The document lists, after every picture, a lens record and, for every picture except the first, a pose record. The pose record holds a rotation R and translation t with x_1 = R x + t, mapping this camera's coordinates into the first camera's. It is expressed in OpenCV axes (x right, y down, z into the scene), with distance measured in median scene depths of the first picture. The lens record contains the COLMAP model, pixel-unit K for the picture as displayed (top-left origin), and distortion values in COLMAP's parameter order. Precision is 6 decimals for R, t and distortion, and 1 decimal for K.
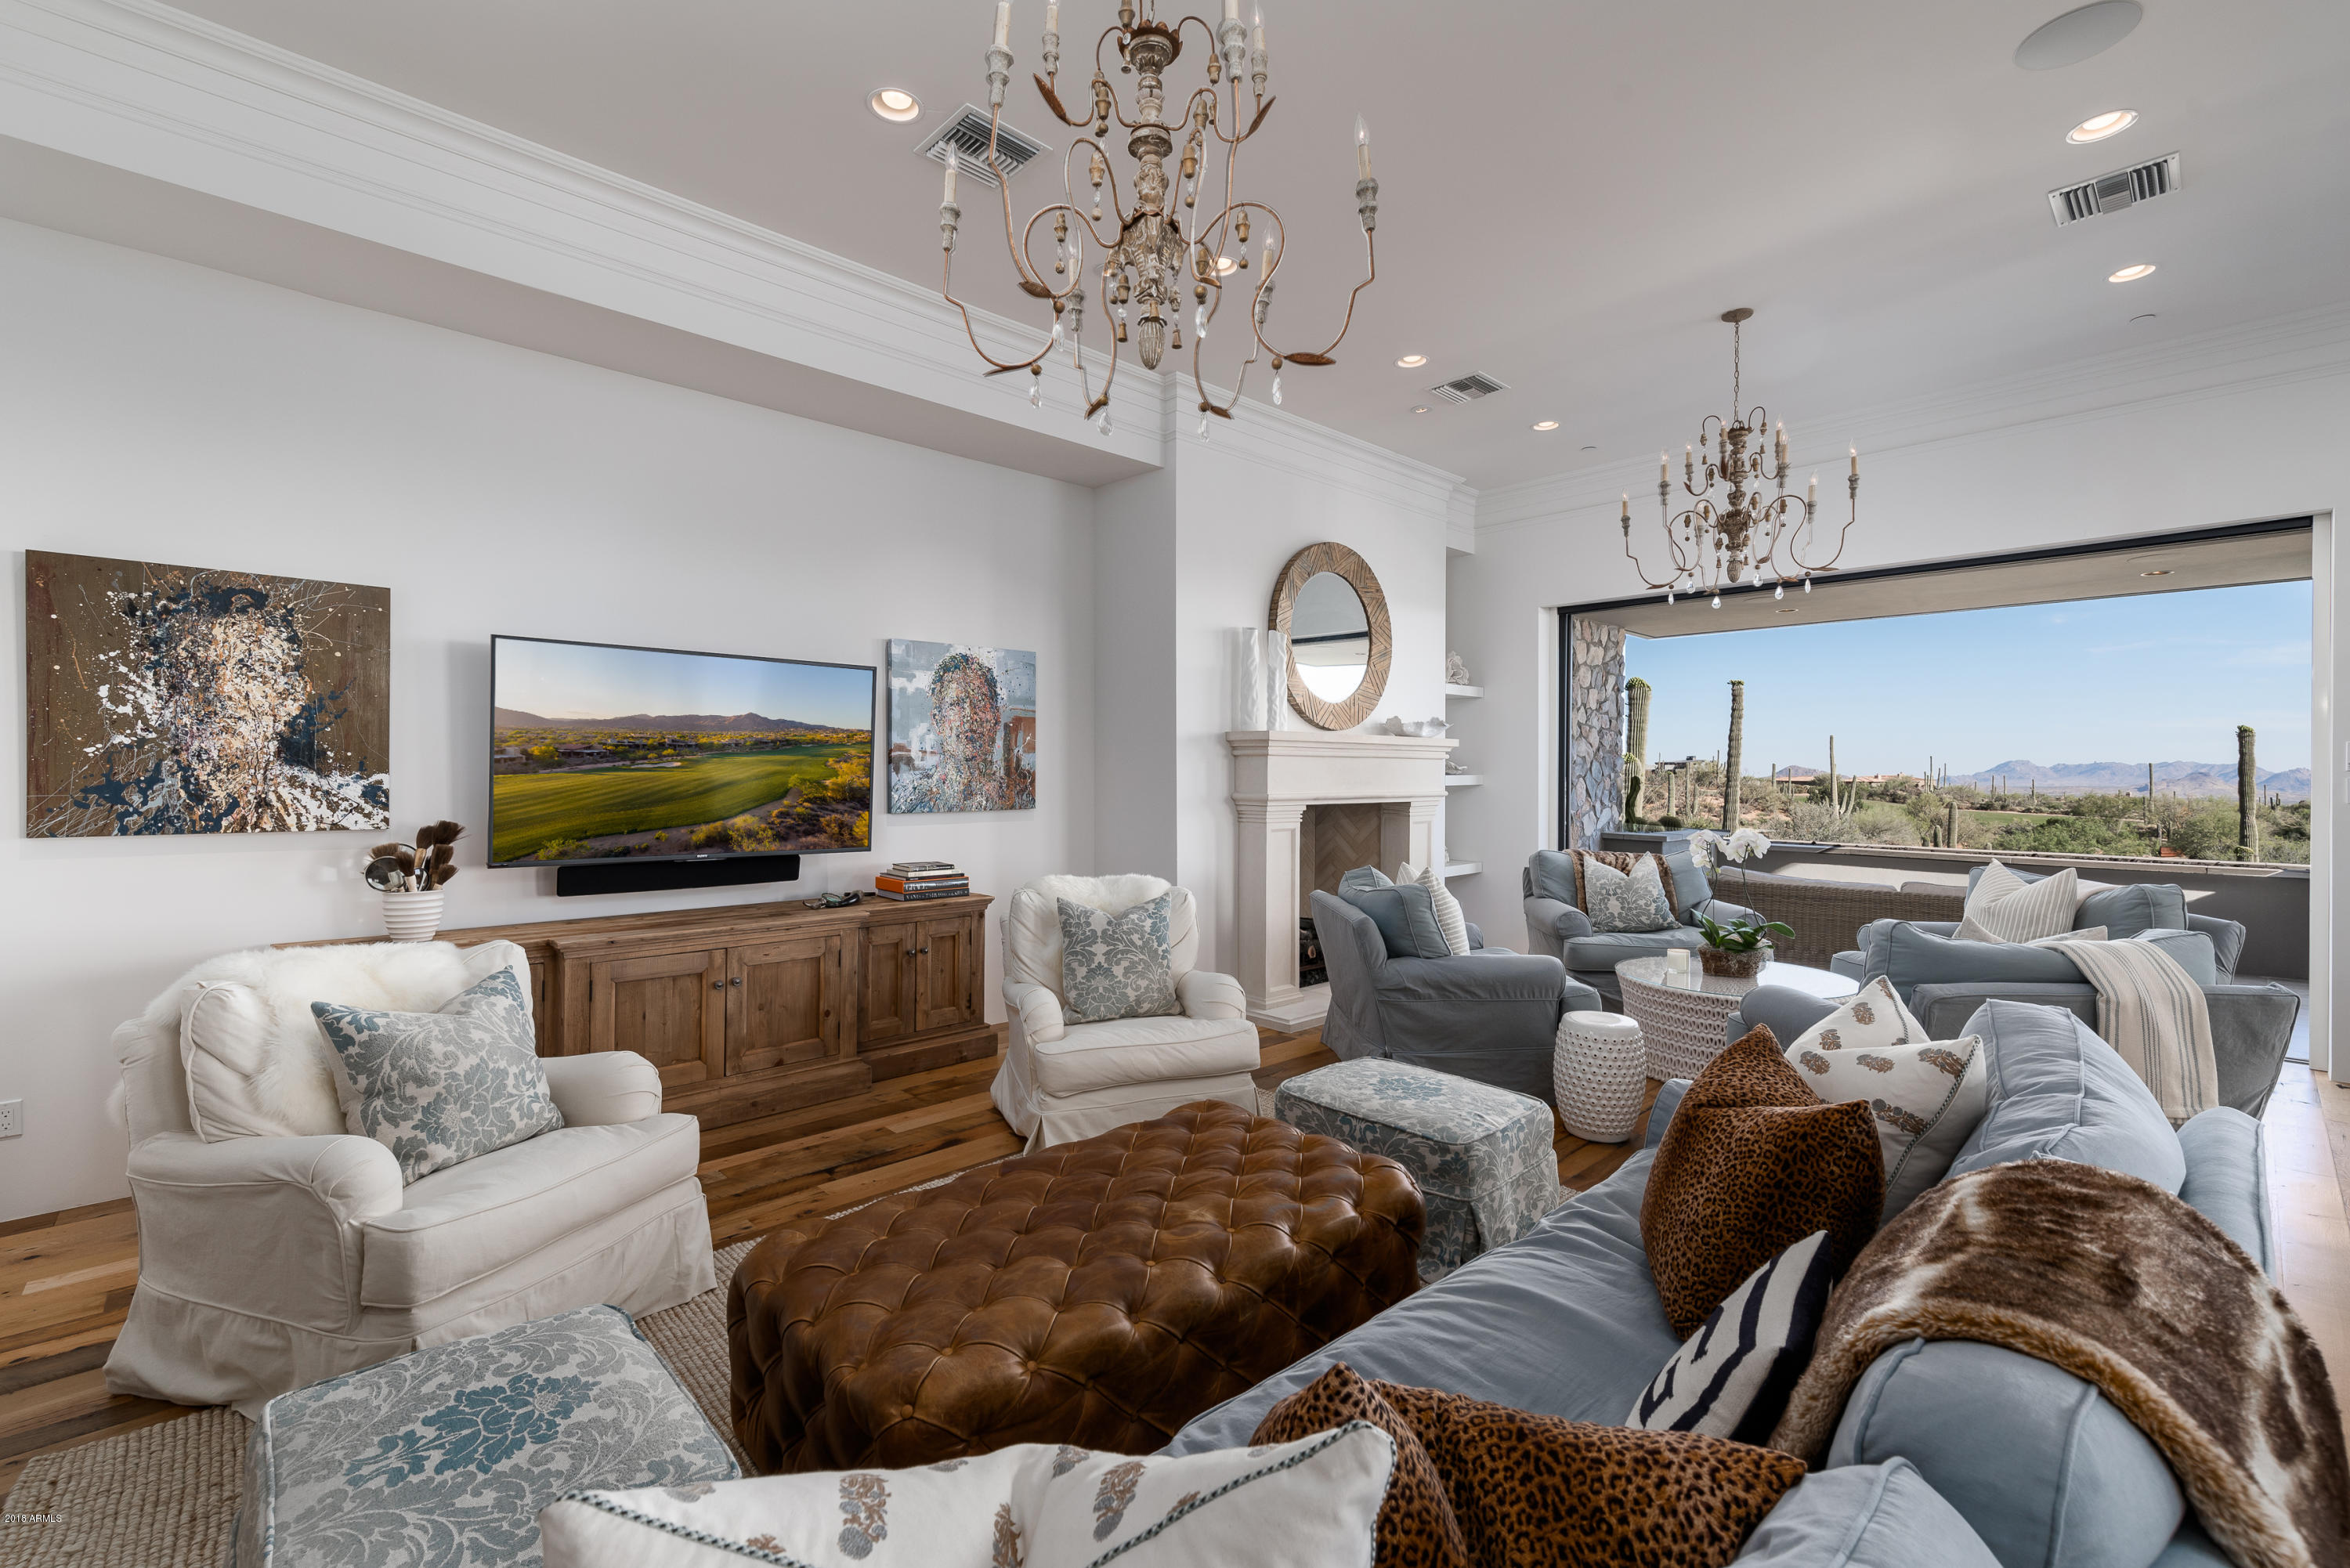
lens RADIAL K [[1004.6, 0, 1175.0], [0, 1004.6, 784.0], [0, 0, 1]] dist [0.000219, 0.000190]
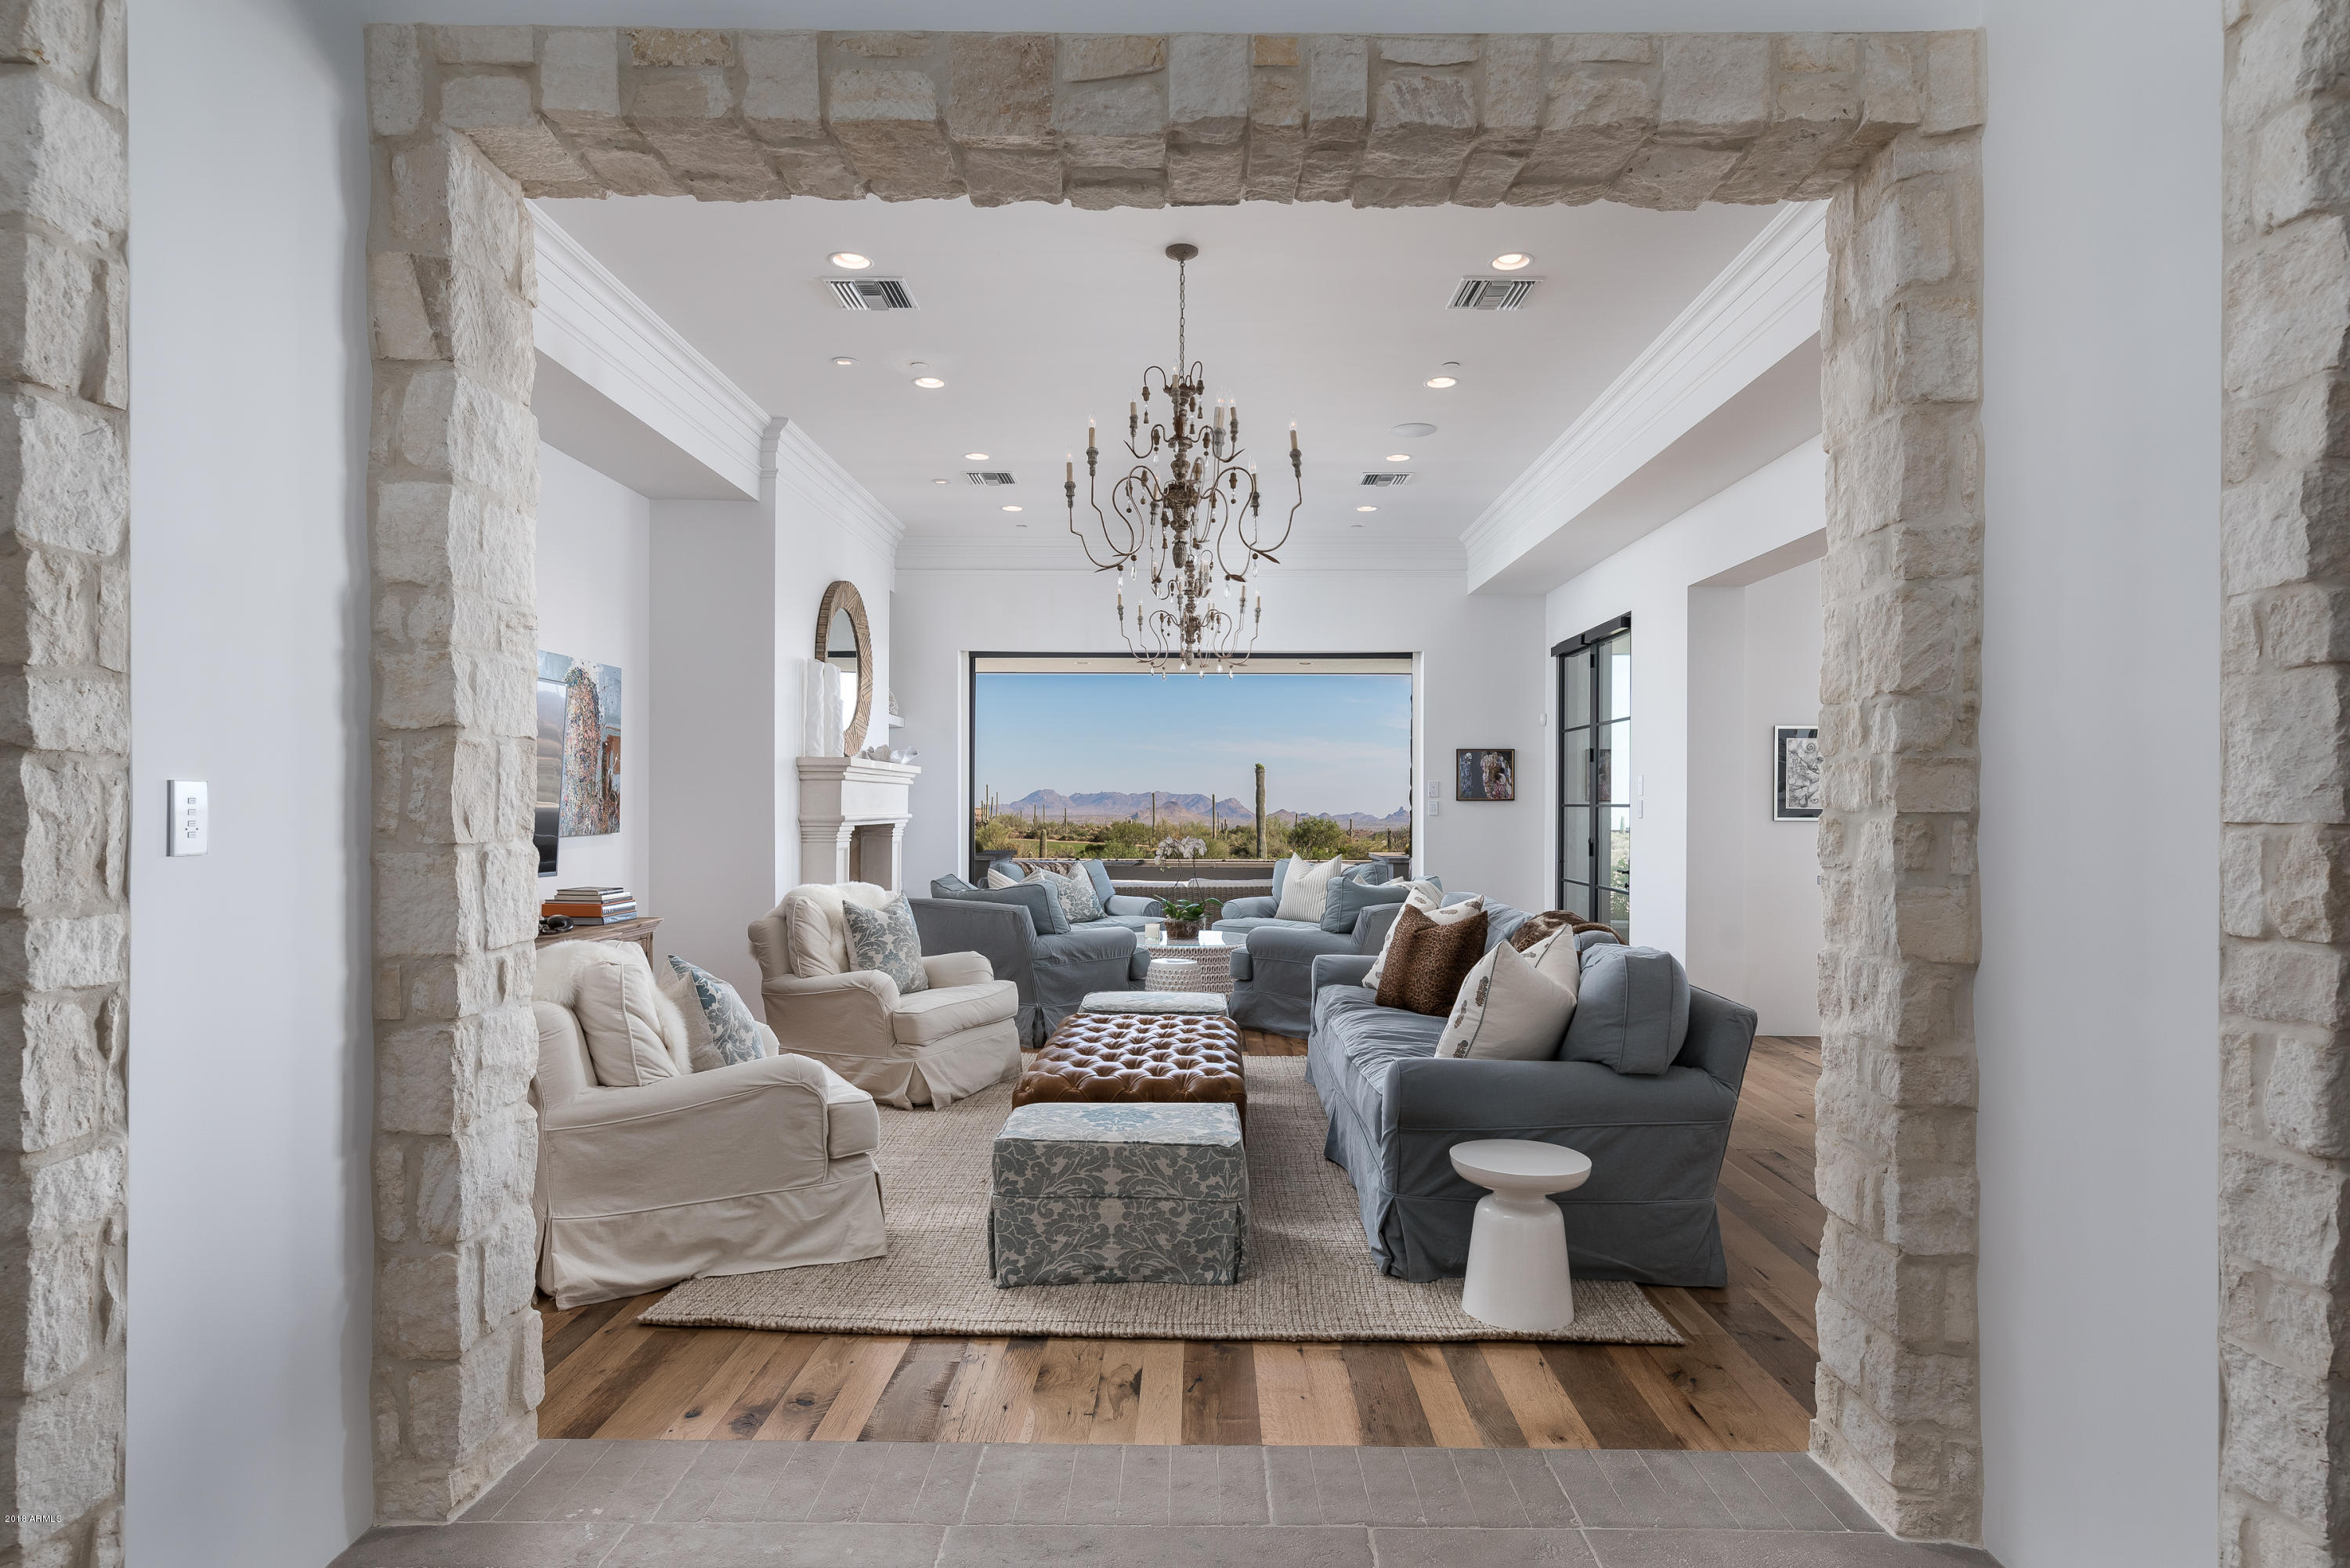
lens RADIAL K [[1290.3, 0, 1175.0], [0, 1290.3, 784.0], [0, 0, 1]] dist [0.004438, 0.000409]
pose [[0.698721, 0.010461, 0.715318, -0.654937], [0.007274, 0.999737, -0.021726, 0.009279], [-0.715358, 0.020384, 0.698461, -0.235346]]
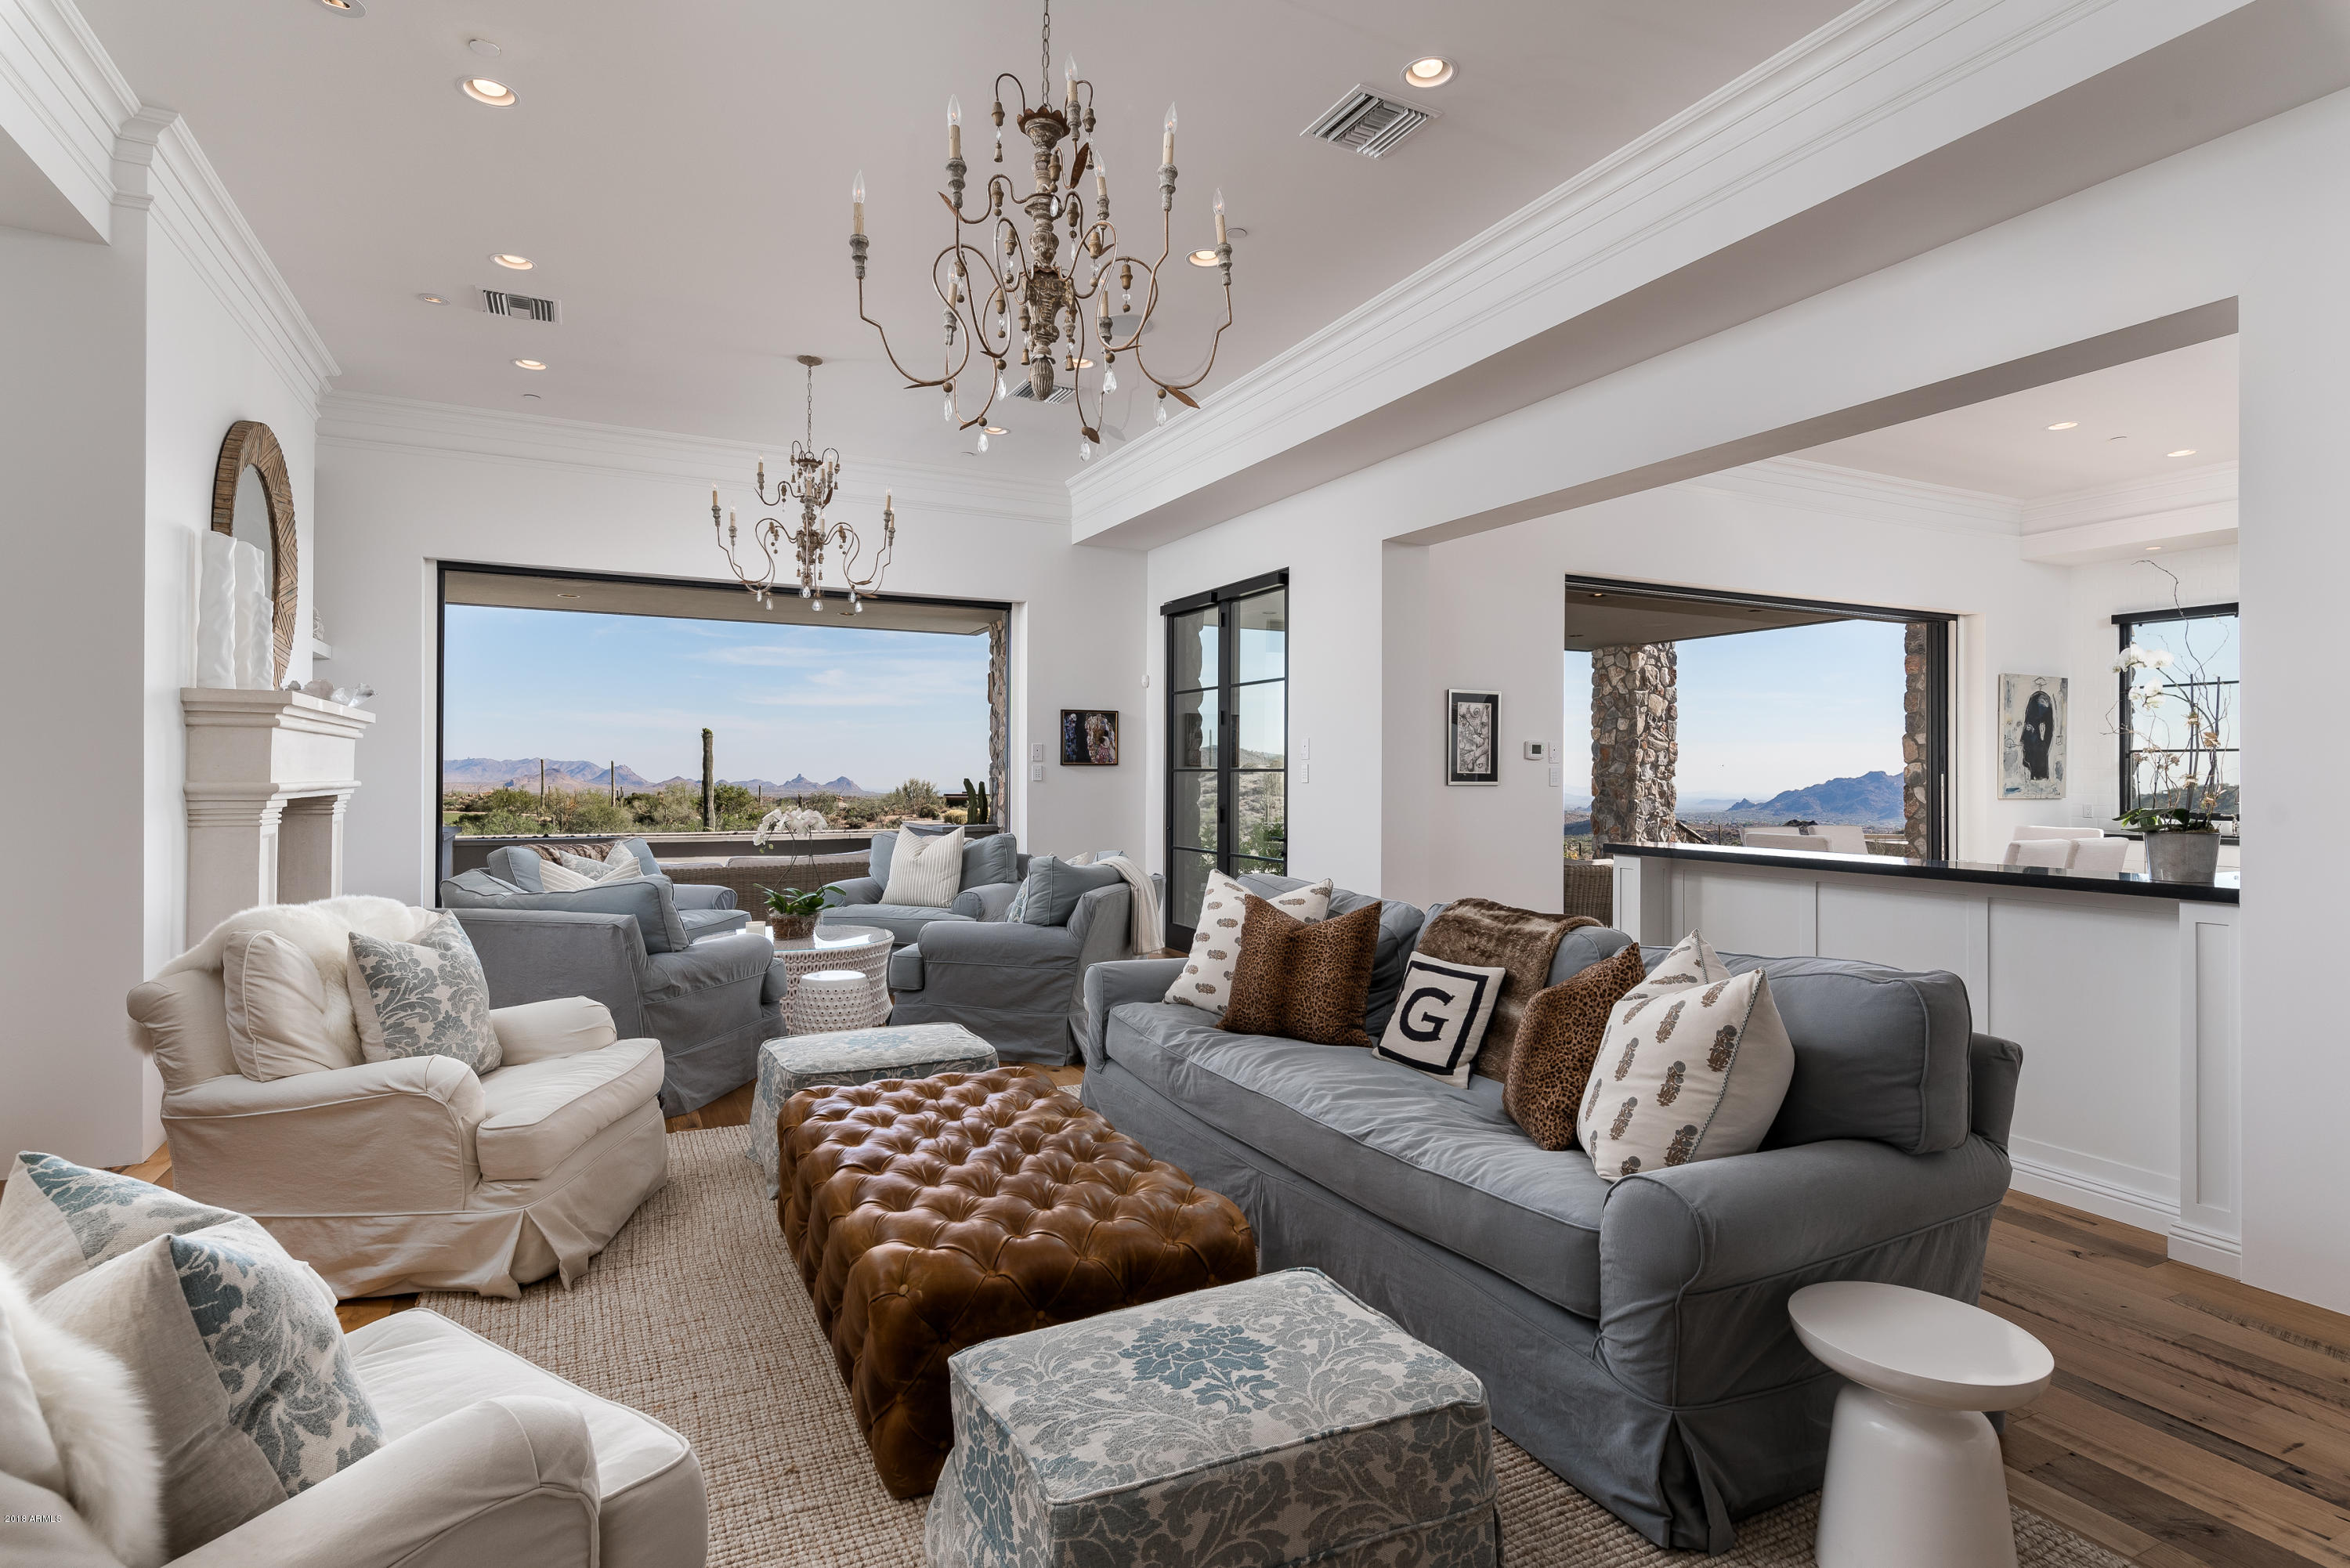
lens RADIAL K [[1172.6, 0, 1169.2], [0, 1172.6, 756.5], [0, 0, 1]] dist [0.025219, -0.008977]
pose [[0.291345, 0.011990, 0.956543, -0.501634], [0.008256, 0.999853, -0.015048, 0.009118], [-0.956582, 0.012281, 0.291204, 0.179653]]
